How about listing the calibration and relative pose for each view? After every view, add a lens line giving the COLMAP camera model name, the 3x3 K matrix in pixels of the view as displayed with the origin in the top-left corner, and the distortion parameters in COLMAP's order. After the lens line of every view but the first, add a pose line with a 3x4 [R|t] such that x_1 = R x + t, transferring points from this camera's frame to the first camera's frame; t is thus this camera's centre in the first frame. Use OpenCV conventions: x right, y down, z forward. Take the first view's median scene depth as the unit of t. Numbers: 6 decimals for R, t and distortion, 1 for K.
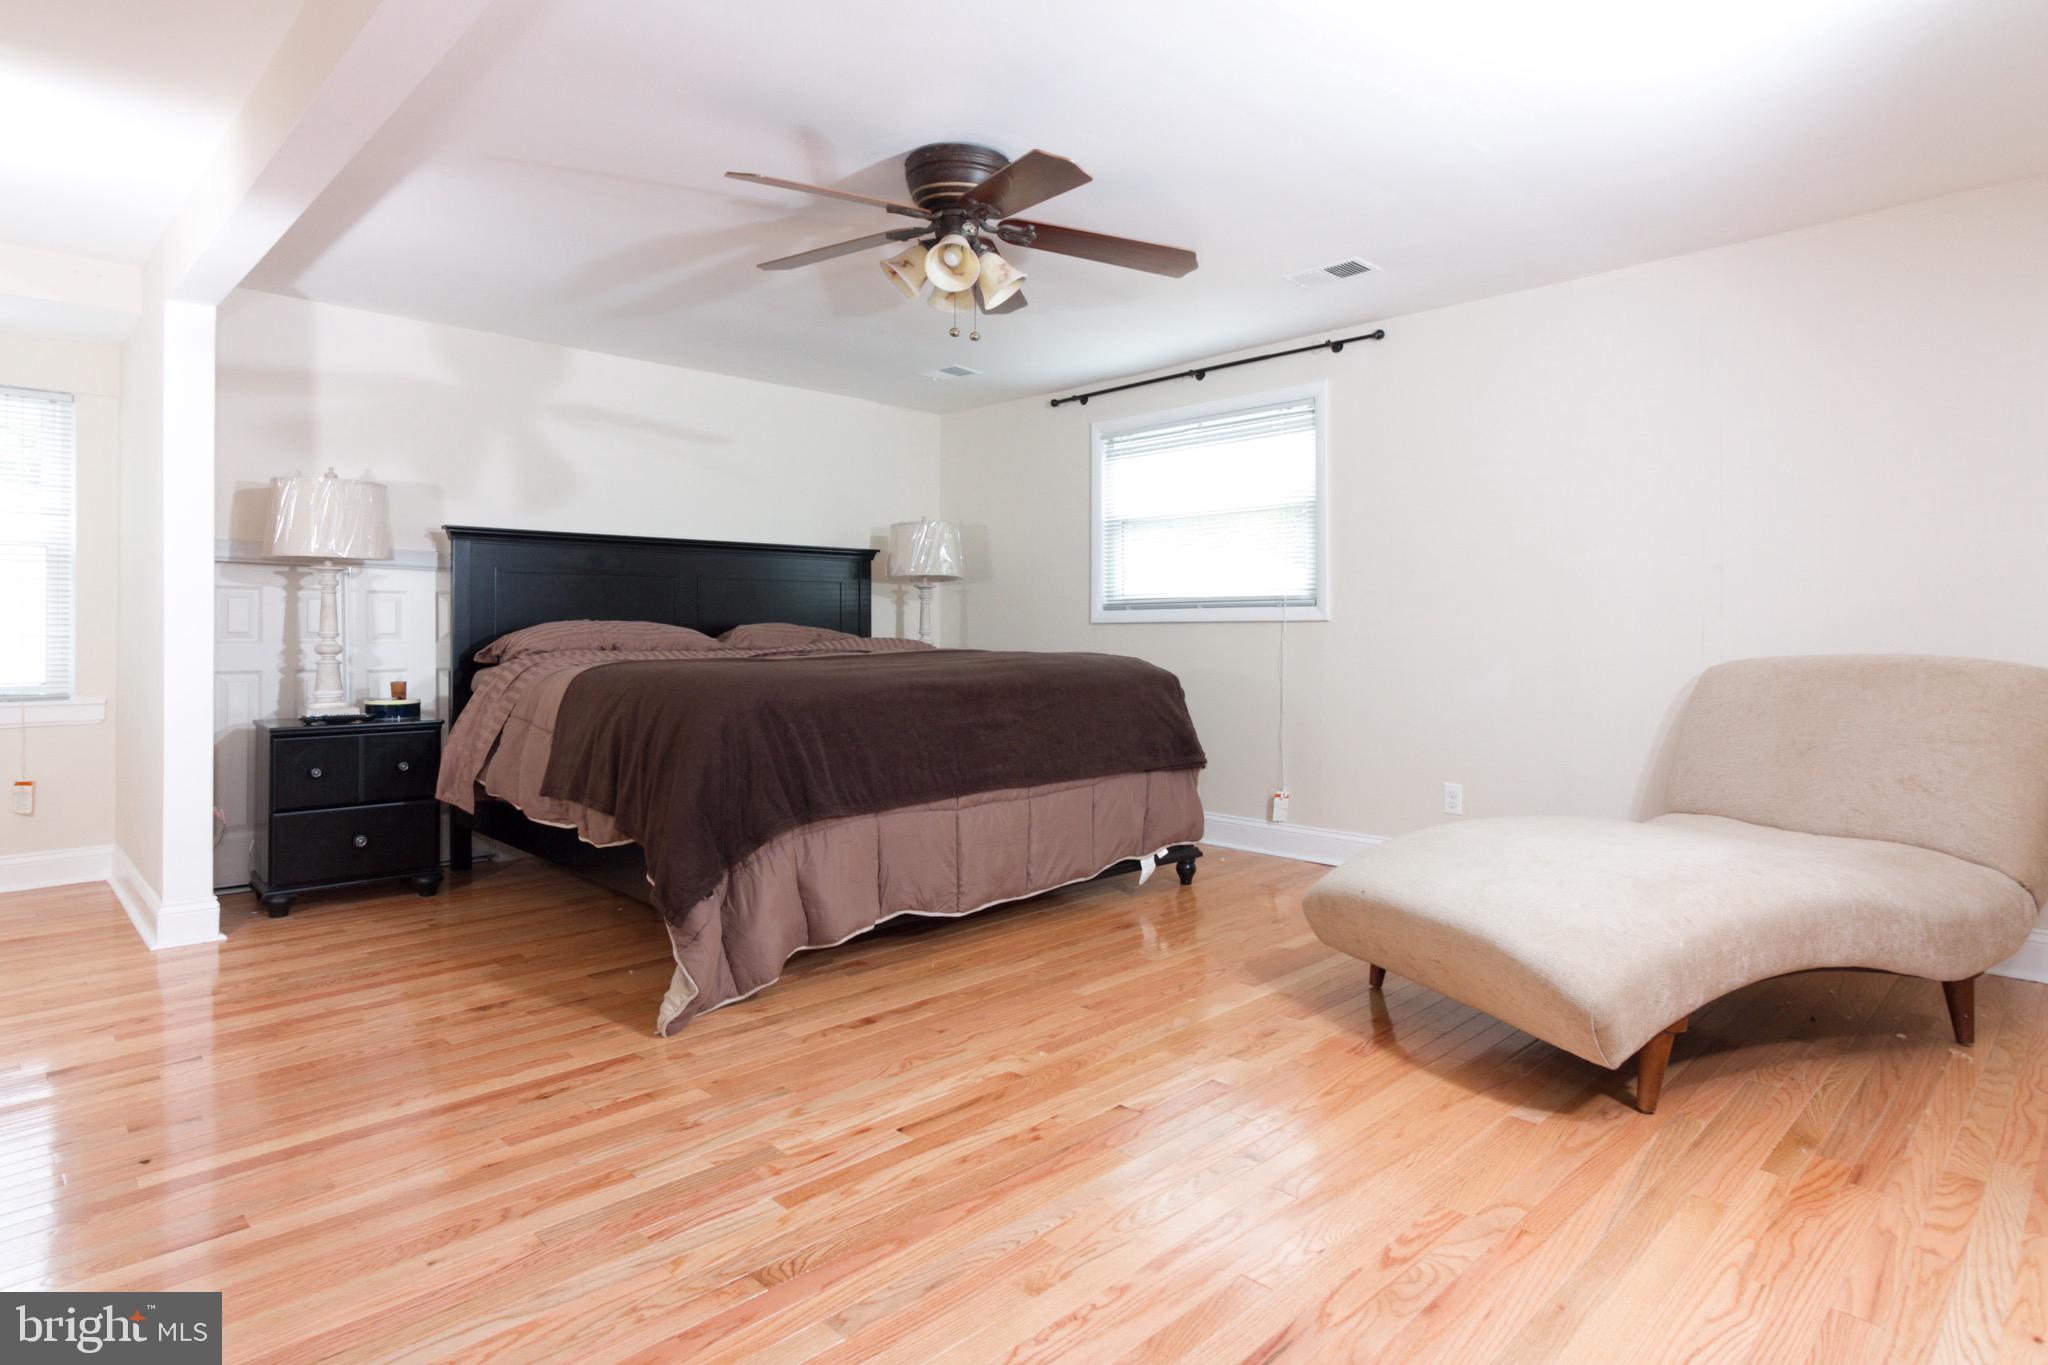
lens RADIAL K [[1116.1, 0, 1024.0], [0, 1116.1, 682.5], [0, 0, 1]] dist [0.000154, -0.000138]
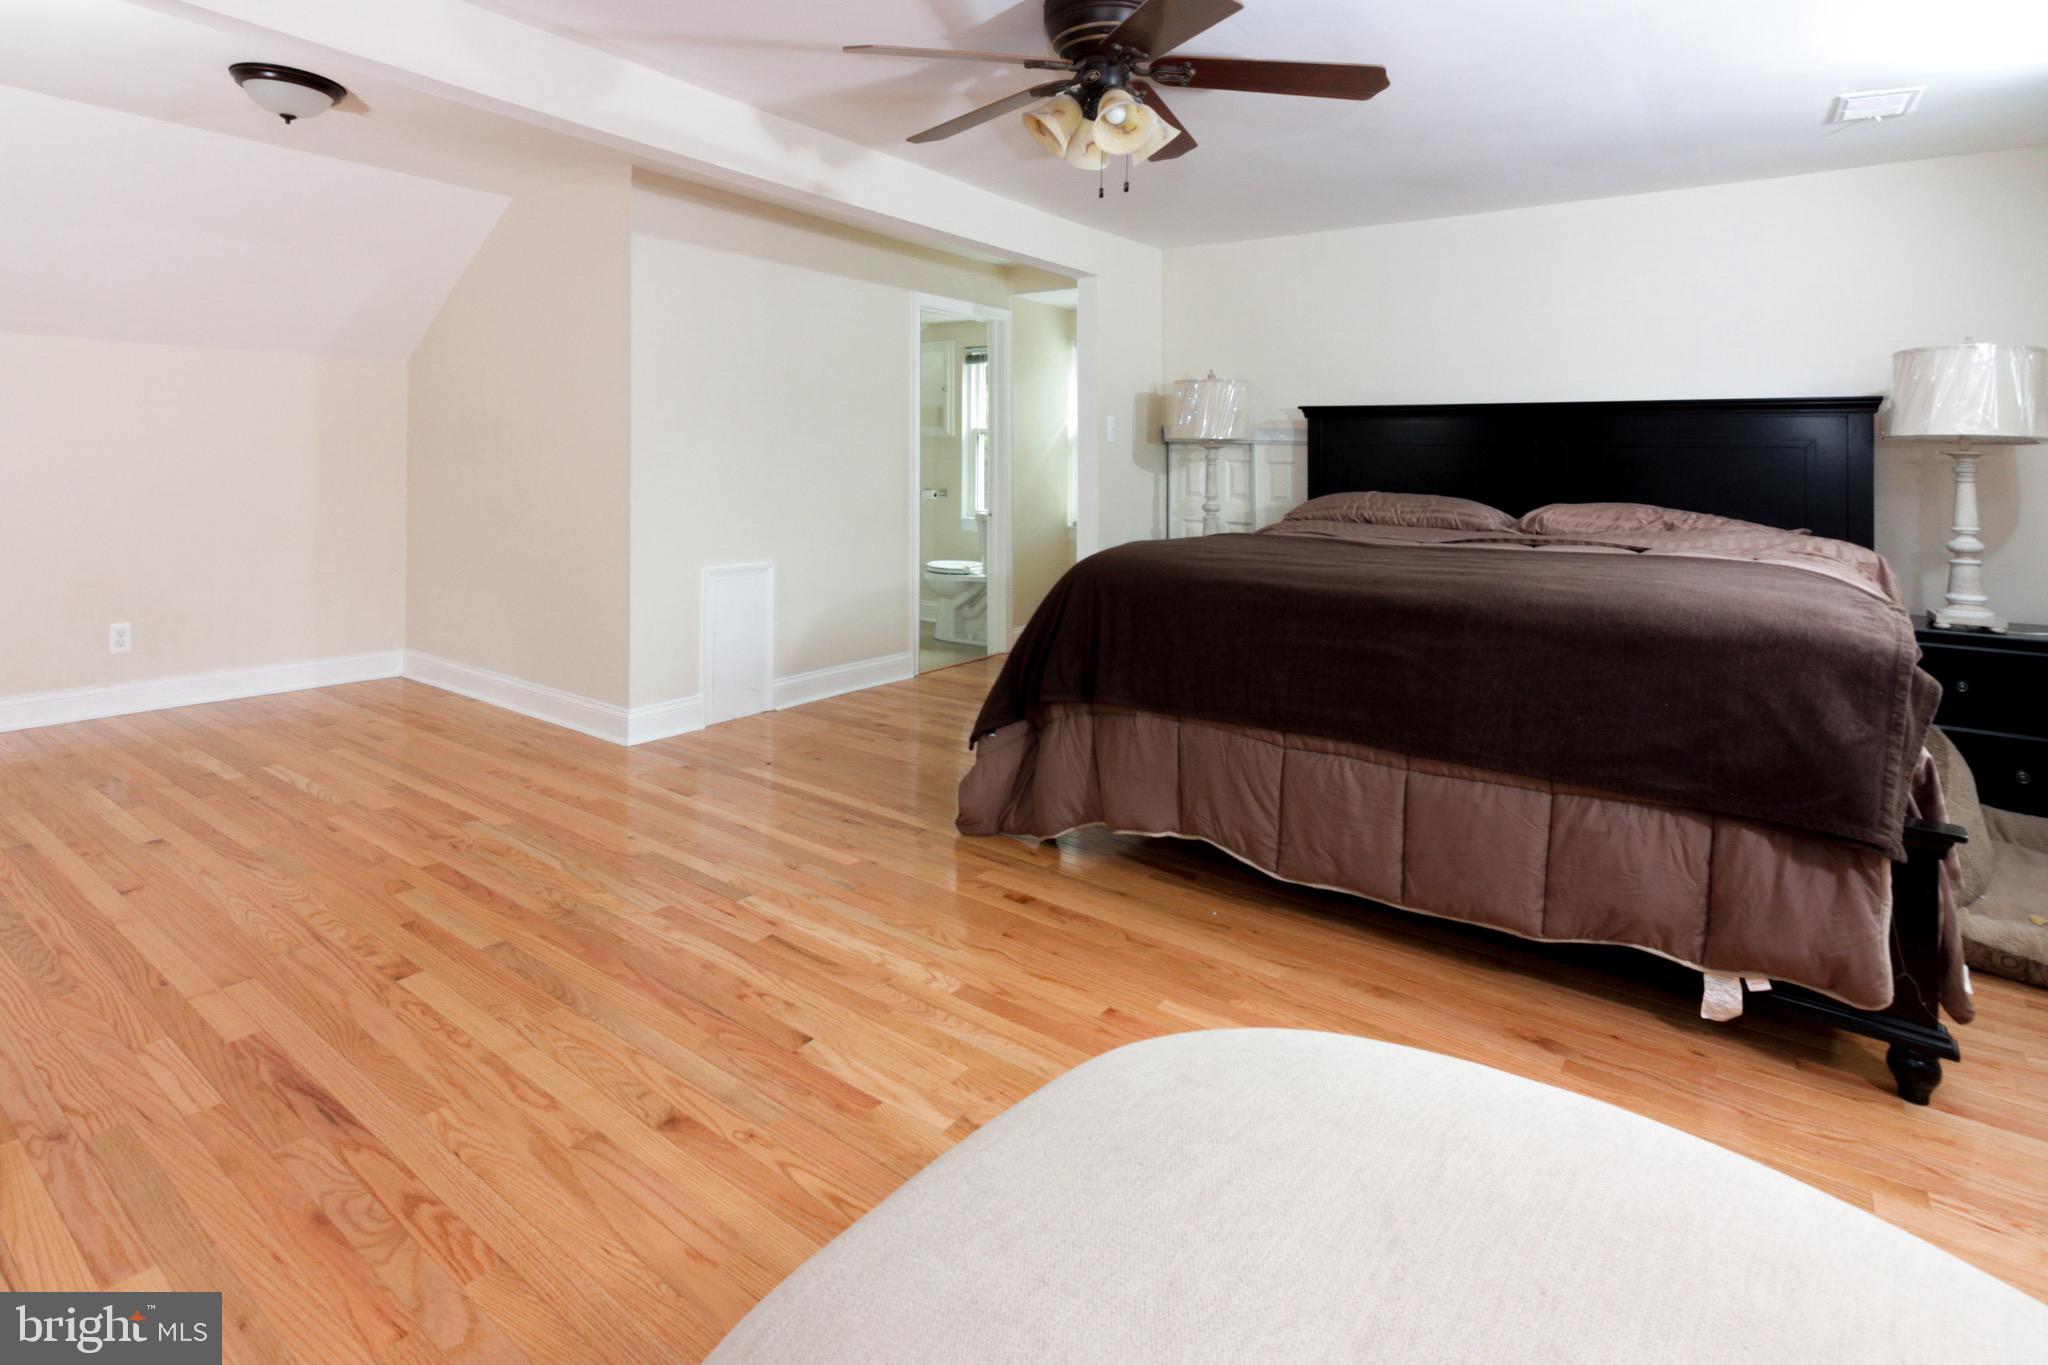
lens RADIAL K [[1027.7, 0, 1032.3], [0, 1027.7, 640.8], [0, 0, 1]] dist [-0.015927, -0.000051]
pose [[0.151655, 0.172068, -0.973341, 0.573052], [-0.074155, 0.983937, 0.162387, -0.062430], [0.985648, 0.047551, 0.161979, 0.667397]]
